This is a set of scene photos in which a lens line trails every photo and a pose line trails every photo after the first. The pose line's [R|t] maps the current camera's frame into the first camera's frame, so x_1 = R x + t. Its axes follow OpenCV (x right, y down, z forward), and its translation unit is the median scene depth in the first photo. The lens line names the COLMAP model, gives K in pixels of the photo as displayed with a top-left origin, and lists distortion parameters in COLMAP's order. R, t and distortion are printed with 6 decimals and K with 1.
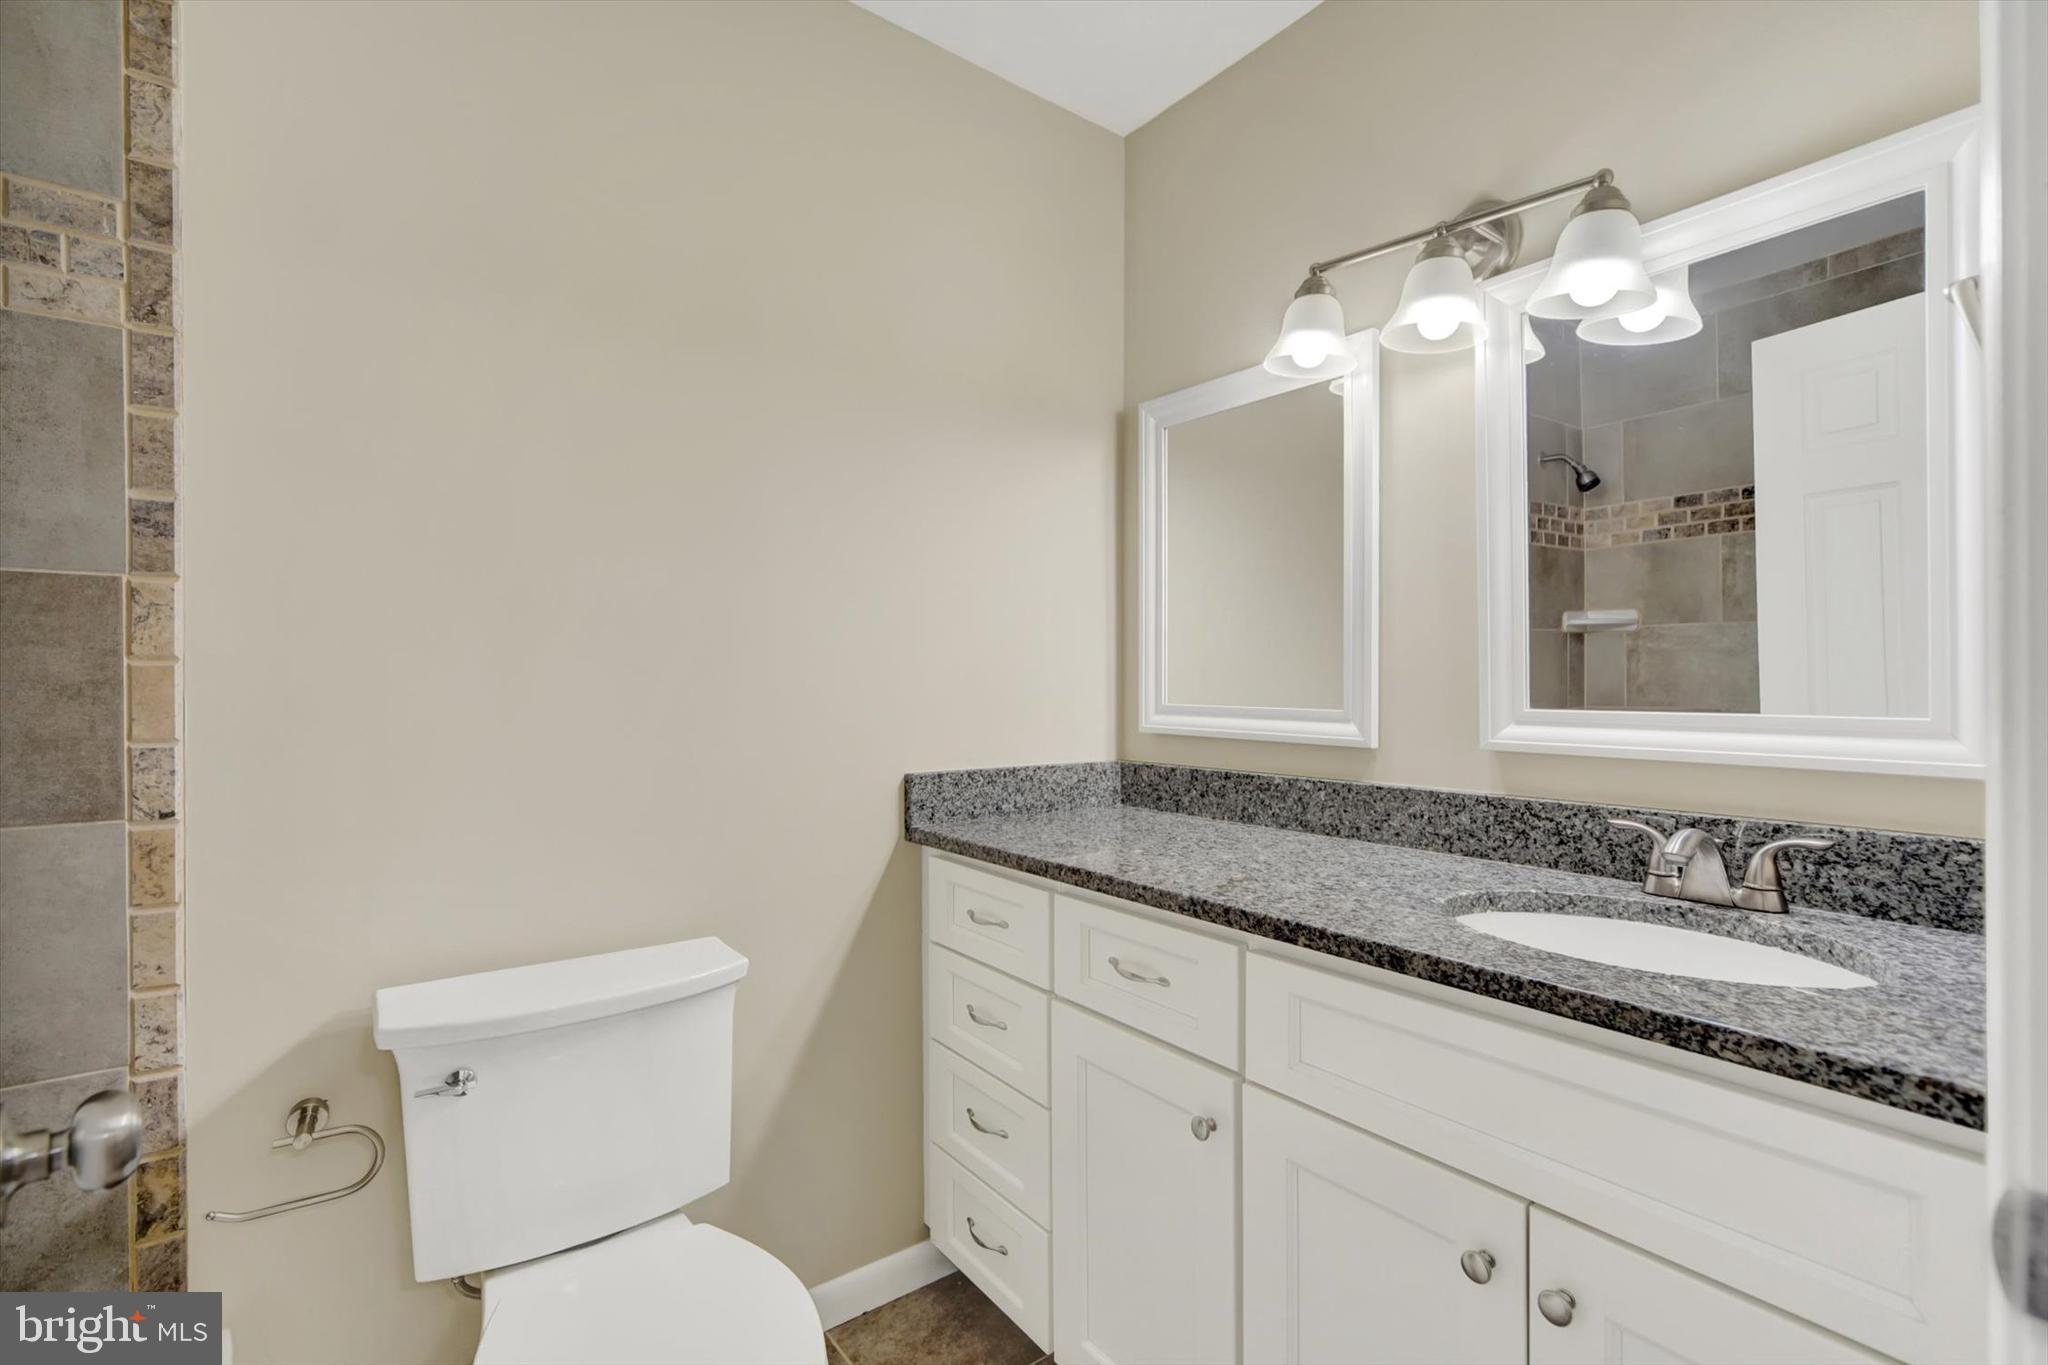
lens RADIAL K [[864.7, 0, 1020.2], [0, 864.7, 685.0], [0, 0, 1]] dist [-0.002471, -0.000353]
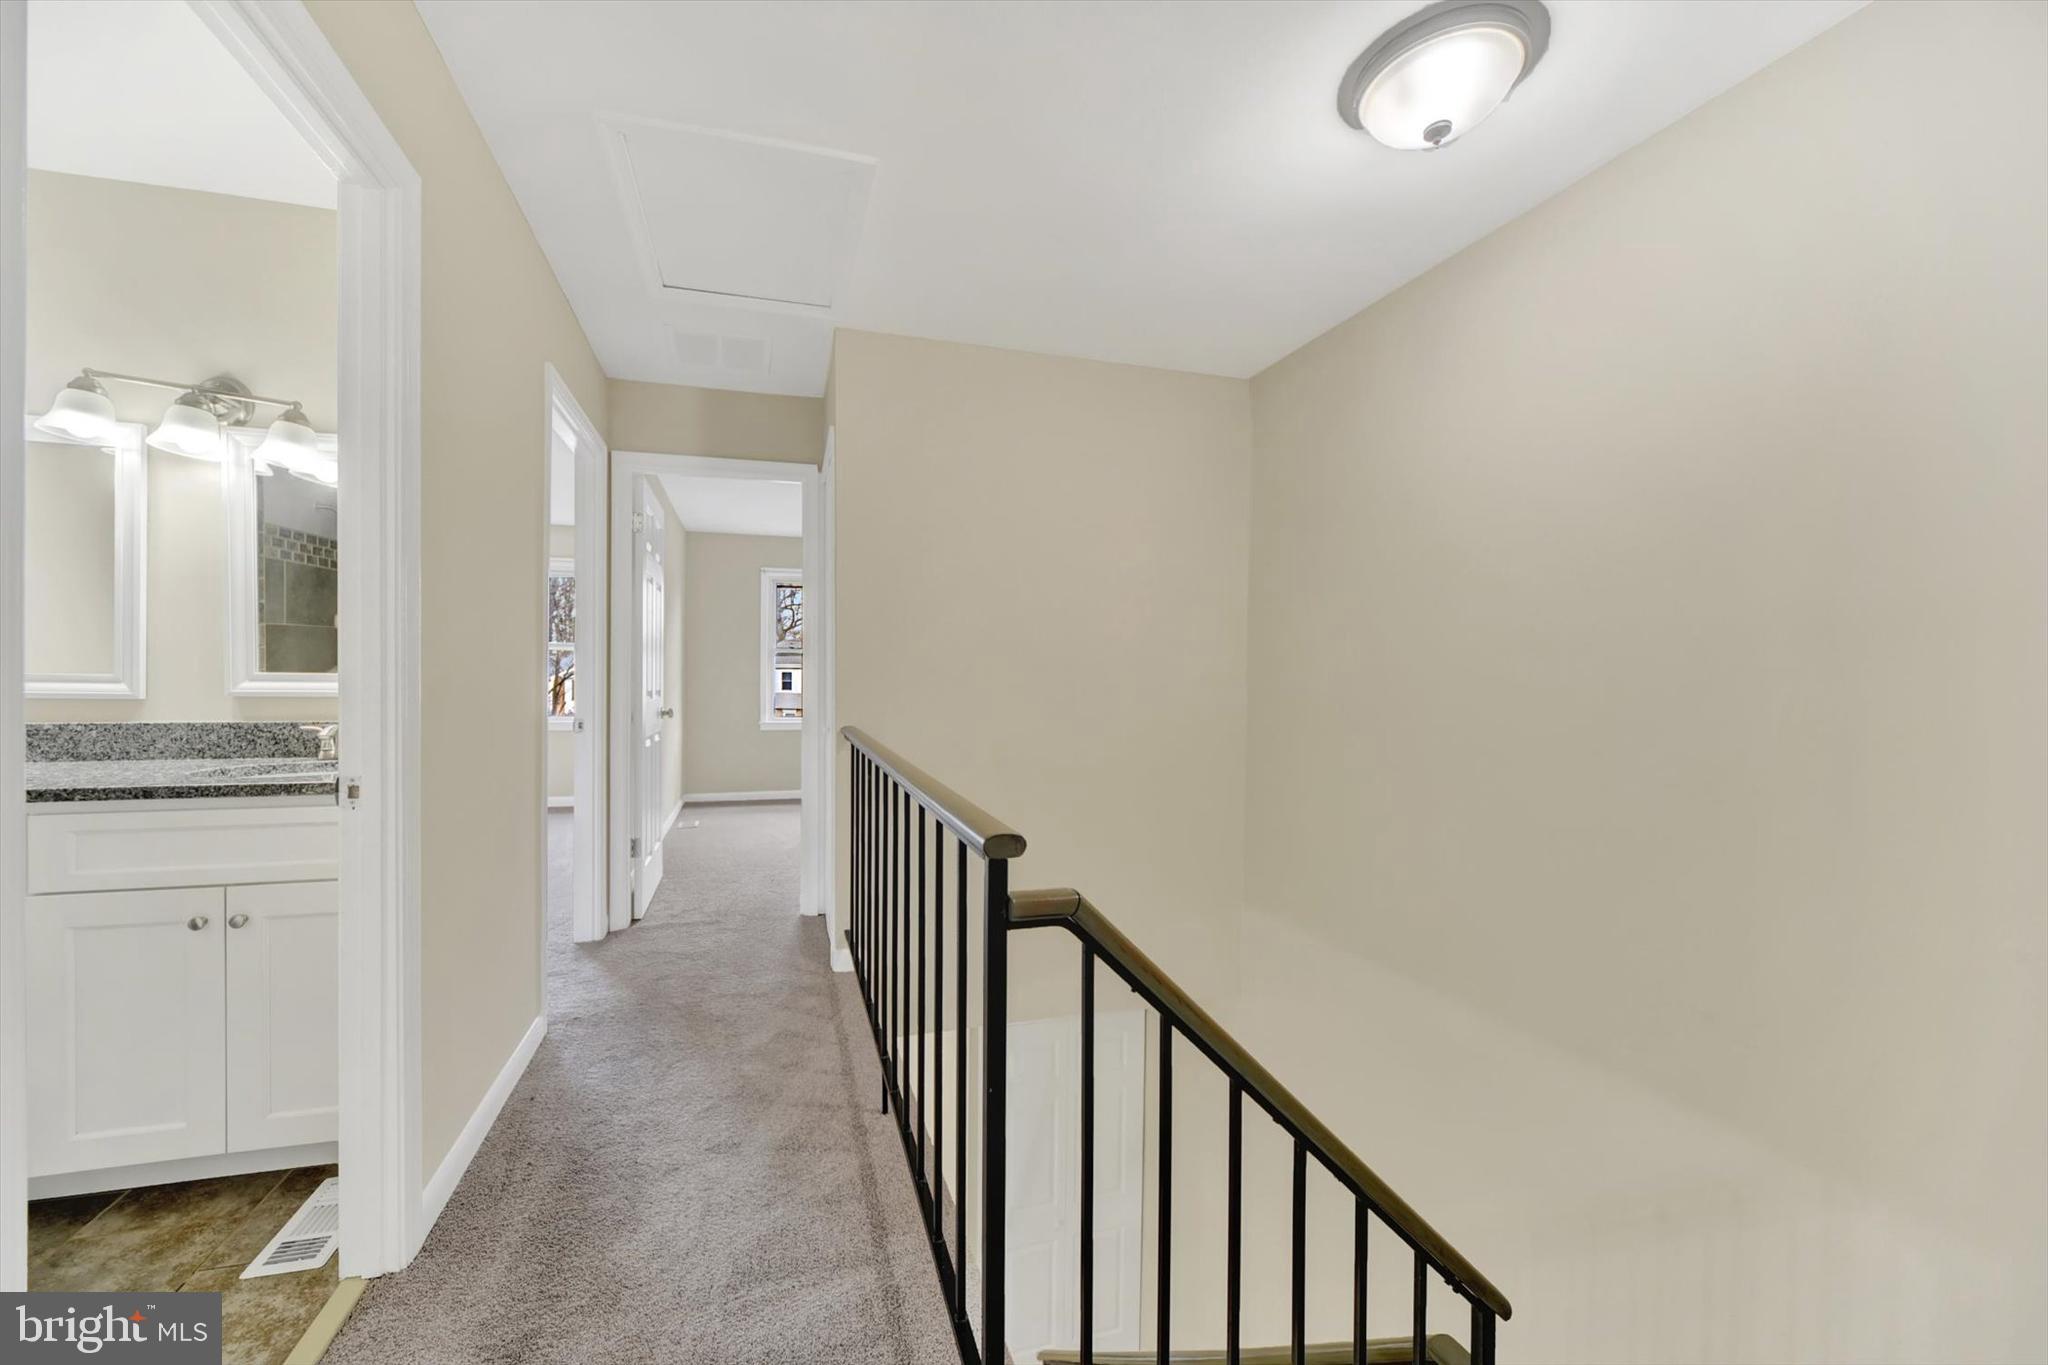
lens RADIAL K [[801.9, 0, 1018.3], [0, 801.9, 681.7], [0, 0, 1]] dist [-0.002692, -0.000385]
pose [[0.366682, -0.001927, 0.930344, -0.377556], [-0.006354, 0.999969, 0.004575, 0.028547], [-0.930325, -0.007589, 0.366658, -1.074930]]
